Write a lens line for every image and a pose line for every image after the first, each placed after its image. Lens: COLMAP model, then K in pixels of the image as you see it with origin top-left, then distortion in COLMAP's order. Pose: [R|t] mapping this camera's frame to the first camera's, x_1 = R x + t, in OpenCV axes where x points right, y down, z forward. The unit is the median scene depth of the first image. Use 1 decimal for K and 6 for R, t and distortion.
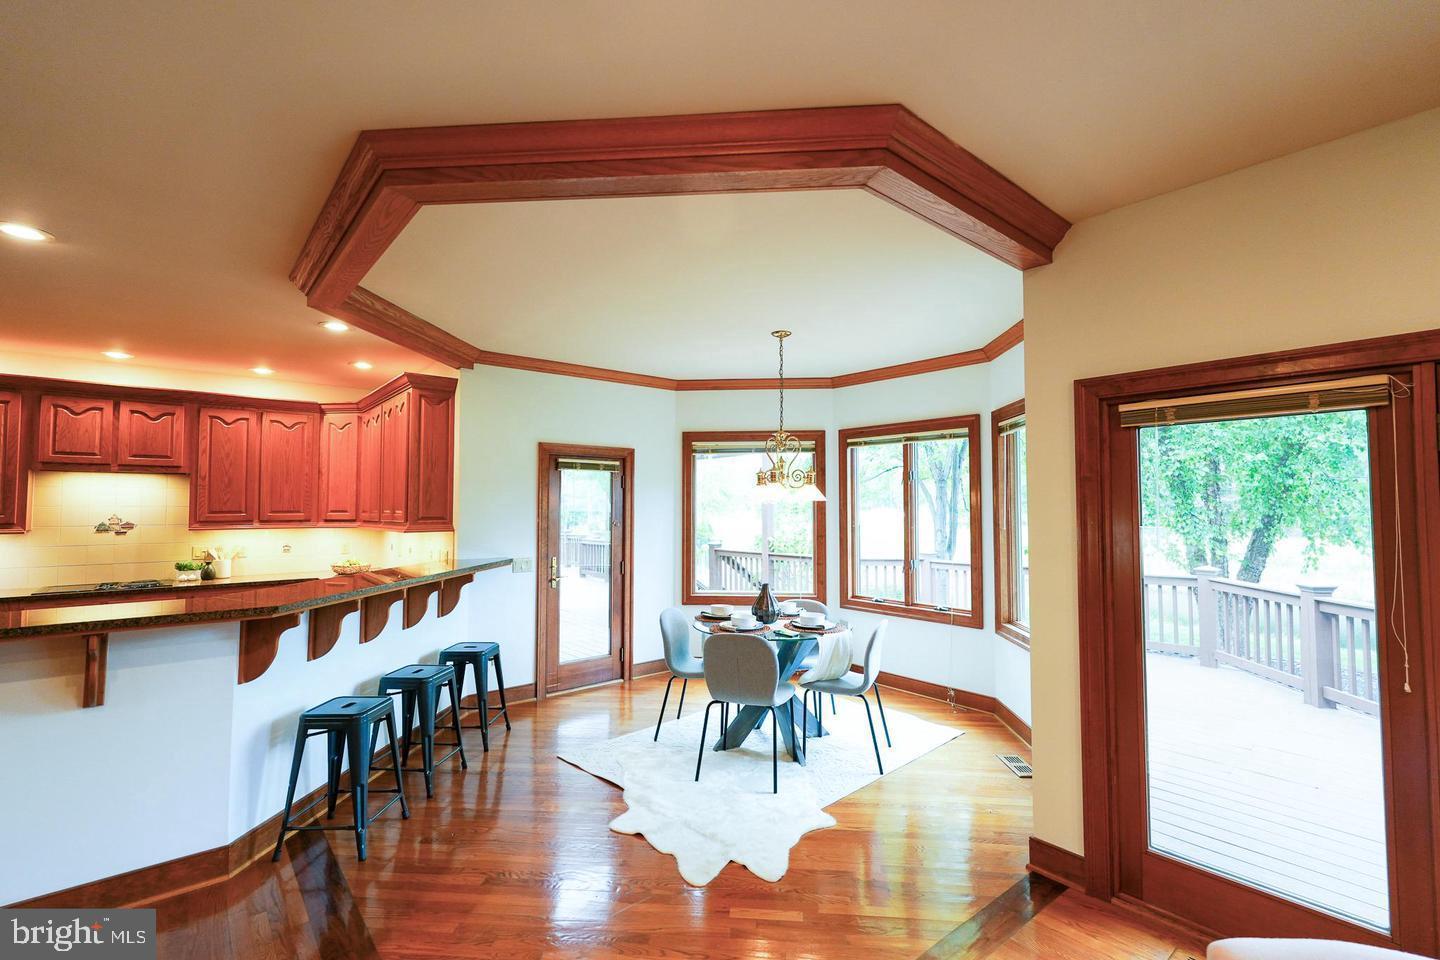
lens RADIAL K [[626.2, 0, 714.3], [0, 626.2, 479.1], [0, 0, 1]] dist [0.002302, 0.000123]
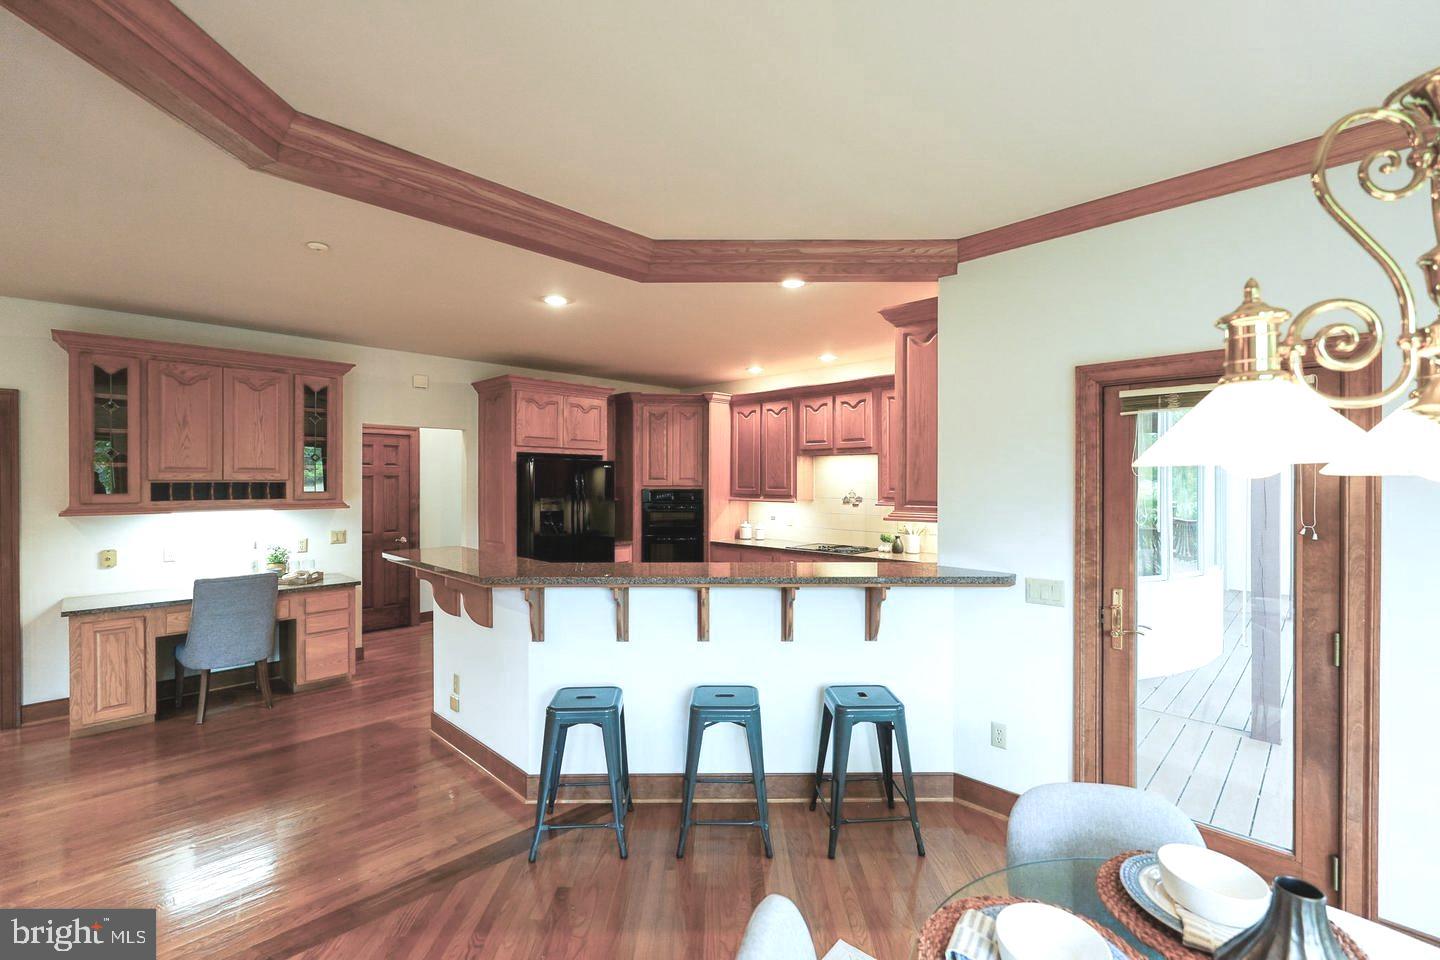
lens RADIAL K [[626.2, 0, 724.0], [0, 626.2, 477.7], [0, 0, 1]] dist [0.002302, 0.000123]
pose [[0.098333, -0.002855, -0.995150, 0.241990], [0.043207, 0.999065, 0.001403, 0.023822], [0.994215, -0.043136, 0.098364, 0.720464]]
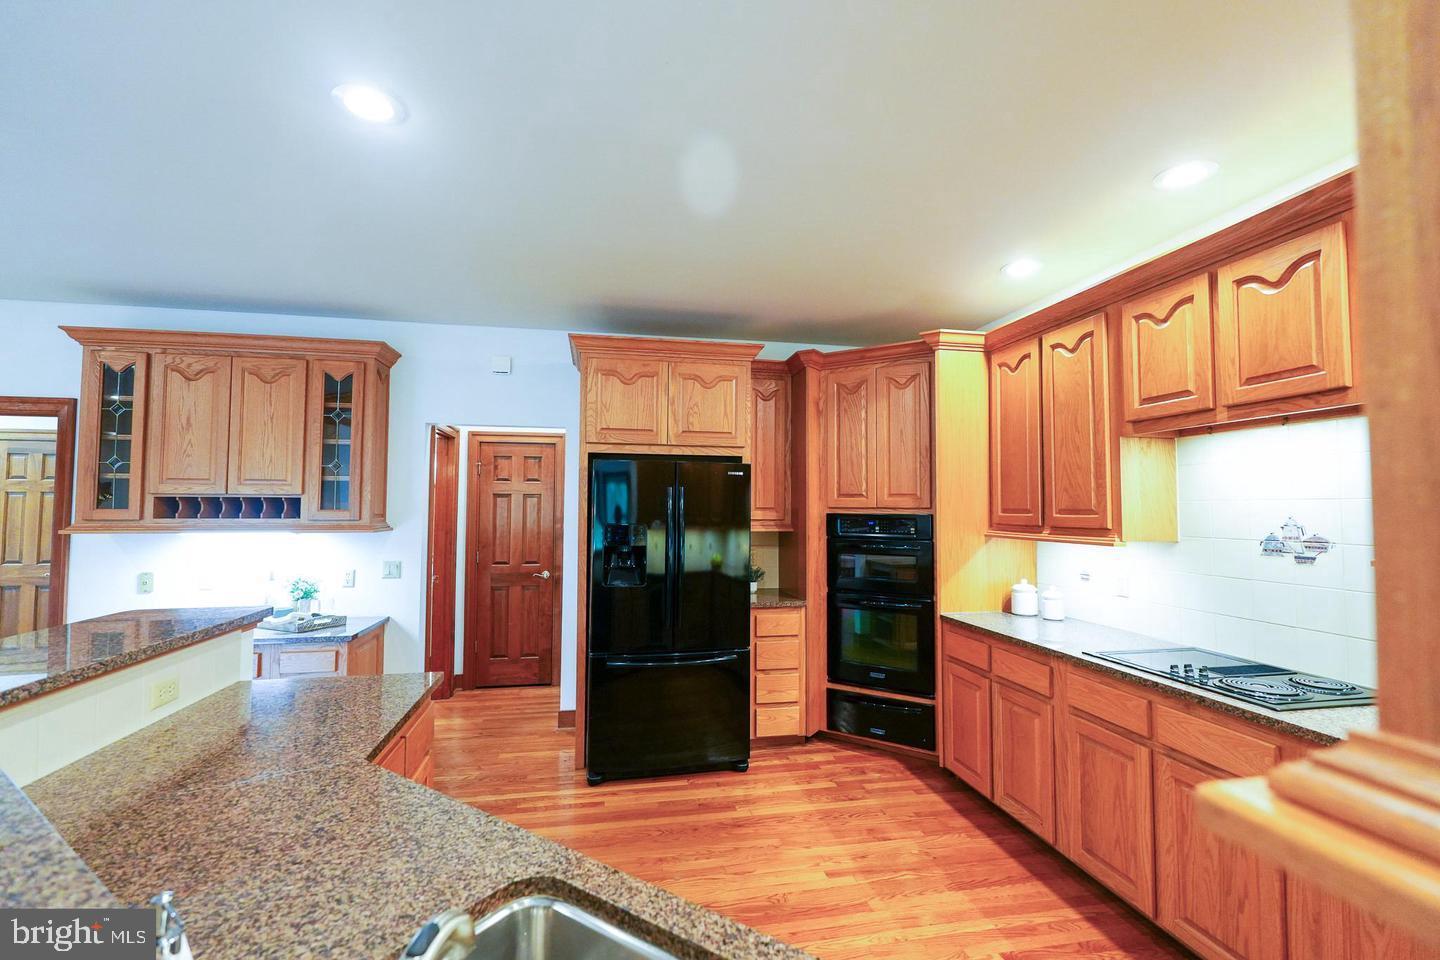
lens RADIAL K [[626.2, 0, 724.4], [0, 626.2, 478.4], [0, 0, 1]] dist [0.002302, 0.000123]
pose [[-0.486338, -0.043041, -0.872710, -0.412052], [0.034580, 0.997056, -0.068443, 0.051411], [0.873086, -0.063465, -0.483418, 0.974844]]
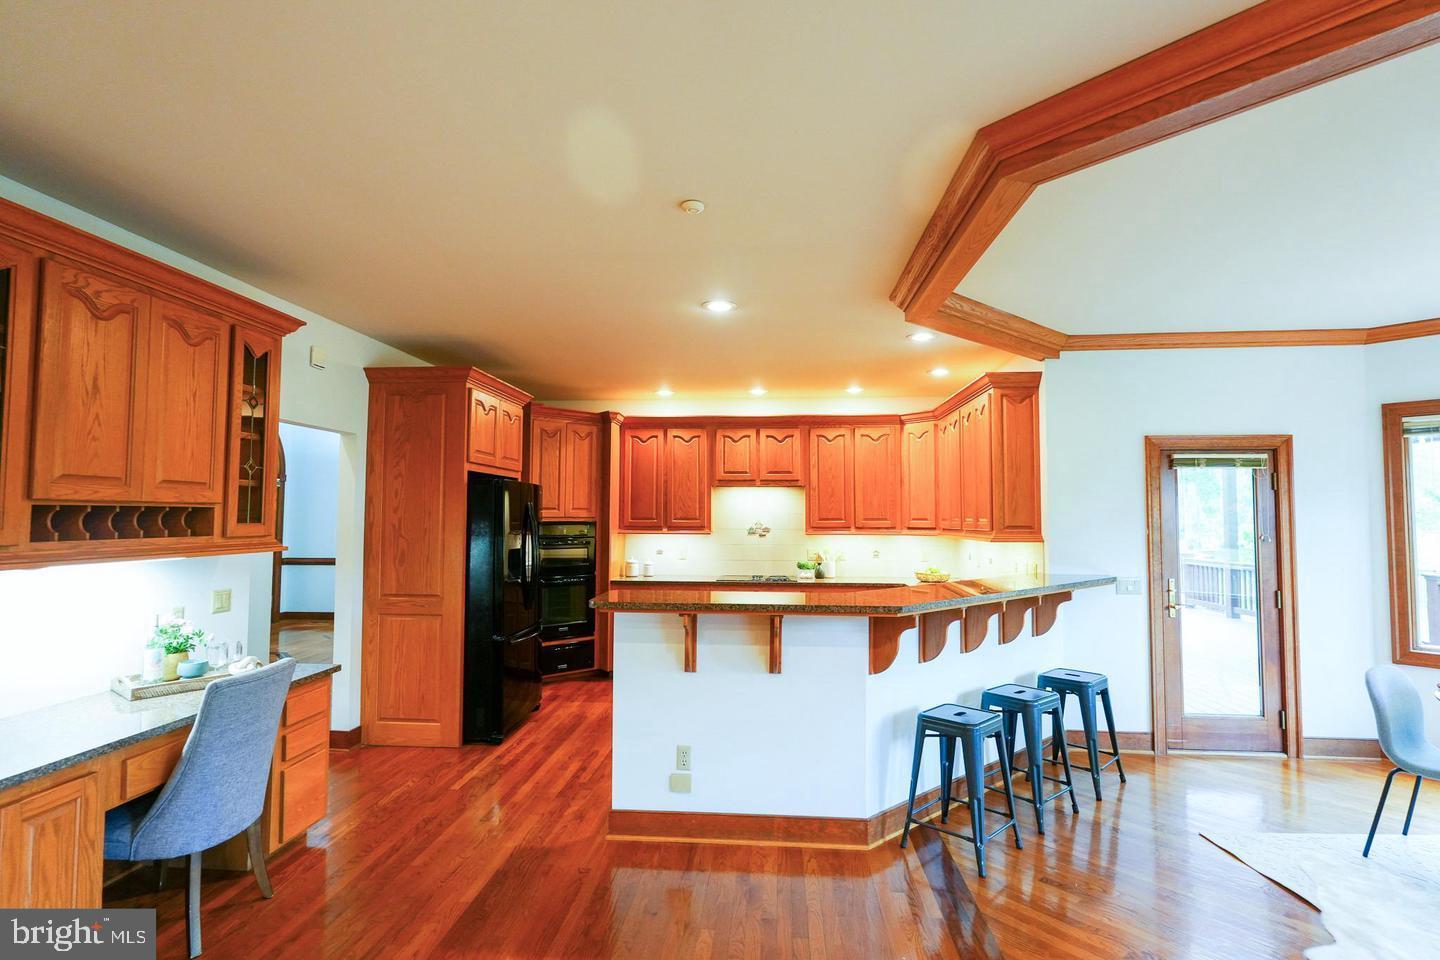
lens RADIAL K [[694.6, 0, 726.4], [0, 694.6, 483.6], [0, 0, 1]] dist [-0.000189, 0.000019]
pose [[0.713626, -0.029178, -0.699919, -0.043405], [0.026816, 0.999538, -0.014327, 0.001698], [0.700013, -0.008544, 0.714079, -0.025611]]
